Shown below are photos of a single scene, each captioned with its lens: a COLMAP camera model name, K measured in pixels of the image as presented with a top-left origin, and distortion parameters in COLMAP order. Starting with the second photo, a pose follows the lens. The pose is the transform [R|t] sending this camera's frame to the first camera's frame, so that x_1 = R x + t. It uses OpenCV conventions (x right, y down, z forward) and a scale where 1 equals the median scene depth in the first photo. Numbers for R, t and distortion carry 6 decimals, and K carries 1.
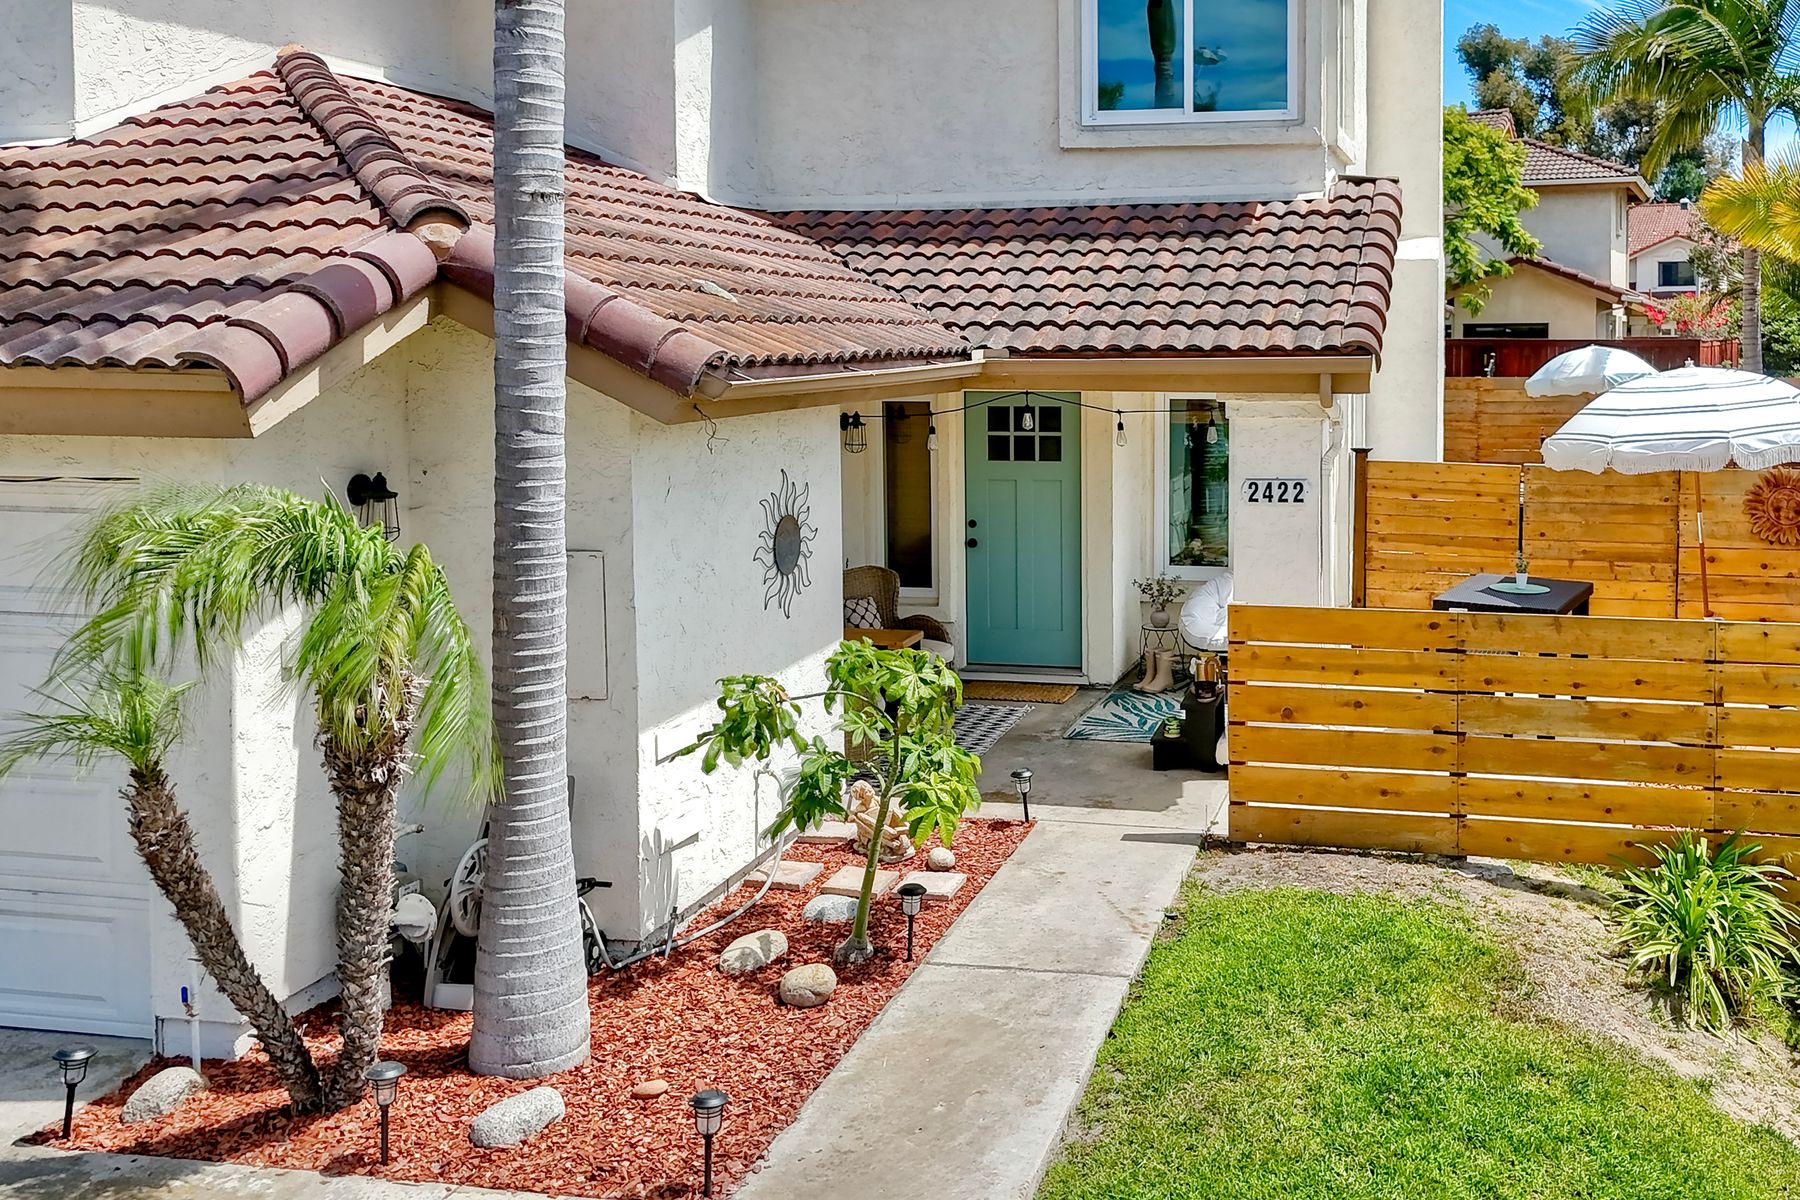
lens RADIAL K [[1704.2, 0, 1067.7], [0, 1704.2, 429.3], [0, 0, 1]] dist [0.059854, -0.056431]
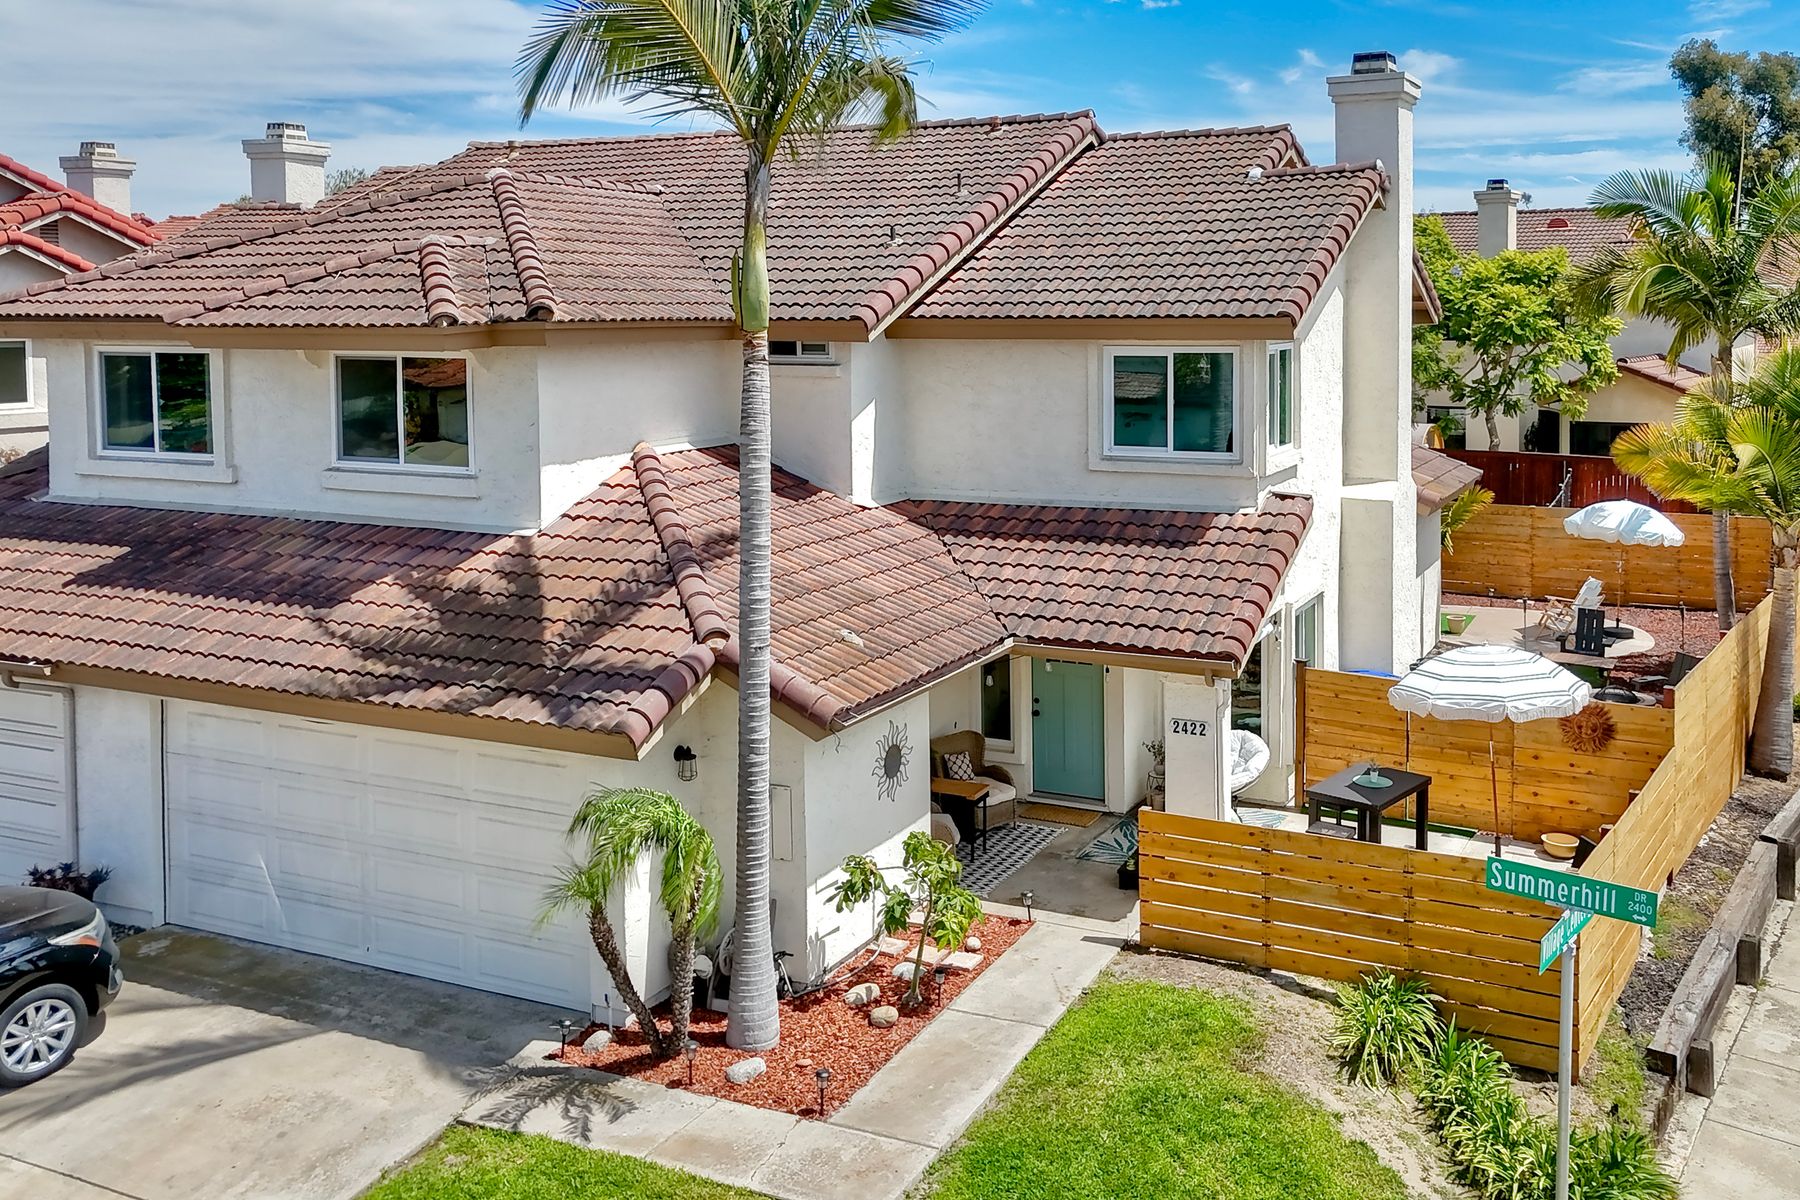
lens RADIAL K [[1624.3, 0, 903.2], [0, 1624.3, 393.3], [0, 0, 1]] dist [0.066458, -0.055930]
pose [[0.971864, 0.006225, -0.235459, 0.273990], [-0.007262, 0.999967, -0.003538, -0.345427], [0.235430, 0.005149, 0.971878, -0.748766]]
